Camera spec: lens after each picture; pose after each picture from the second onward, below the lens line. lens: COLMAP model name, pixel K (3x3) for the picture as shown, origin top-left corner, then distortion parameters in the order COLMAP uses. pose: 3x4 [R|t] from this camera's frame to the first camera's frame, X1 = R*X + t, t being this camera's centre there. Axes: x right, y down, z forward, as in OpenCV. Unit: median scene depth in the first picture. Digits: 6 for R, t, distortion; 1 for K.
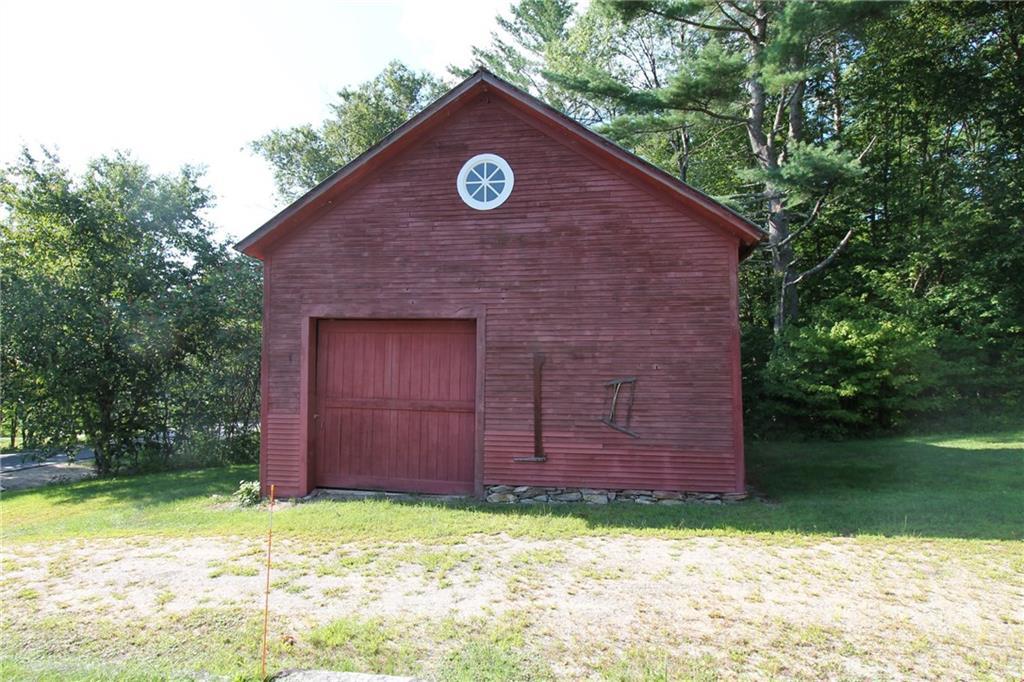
lens RADIAL K [[592.3, 0, 512.0], [0, 592.3, 341.0], [0, 0, 1]] dist [-0.013378, 0.002554]
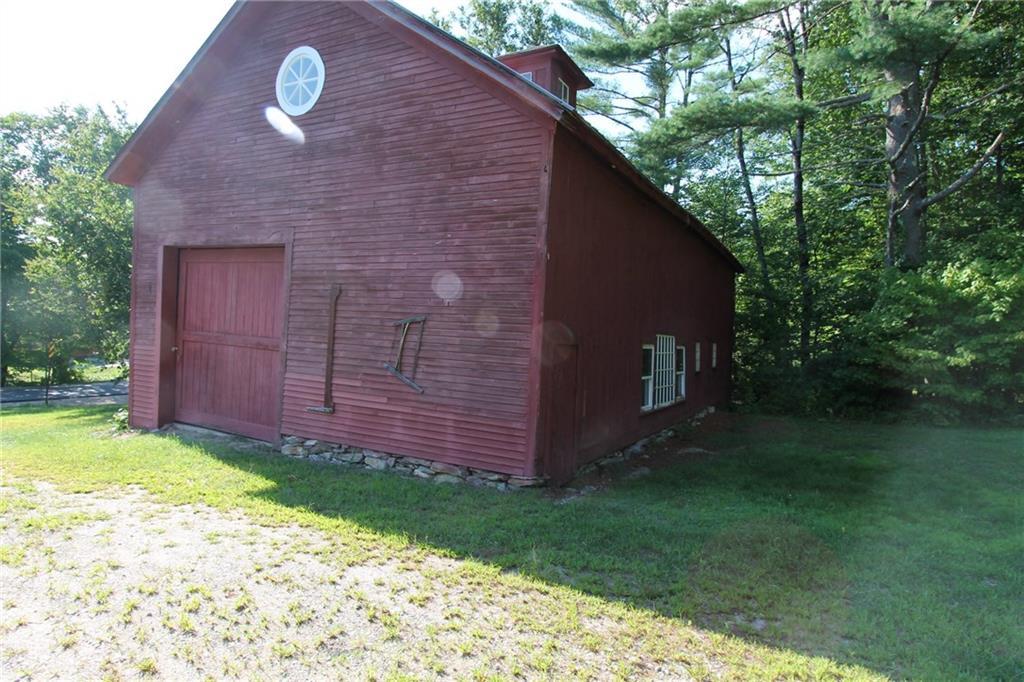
lens RADIAL K [[592.3, 0, 512.0], [0, 592.3, 341.0], [0, 0, 1]] dist [-0.013378, 0.002554]
pose [[0.944869, 0.043296, -0.324572, 0.549438], [-0.017868, 0.996561, 0.080918, 0.027915], [0.326959, -0.070658, 0.942393, 0.289330]]
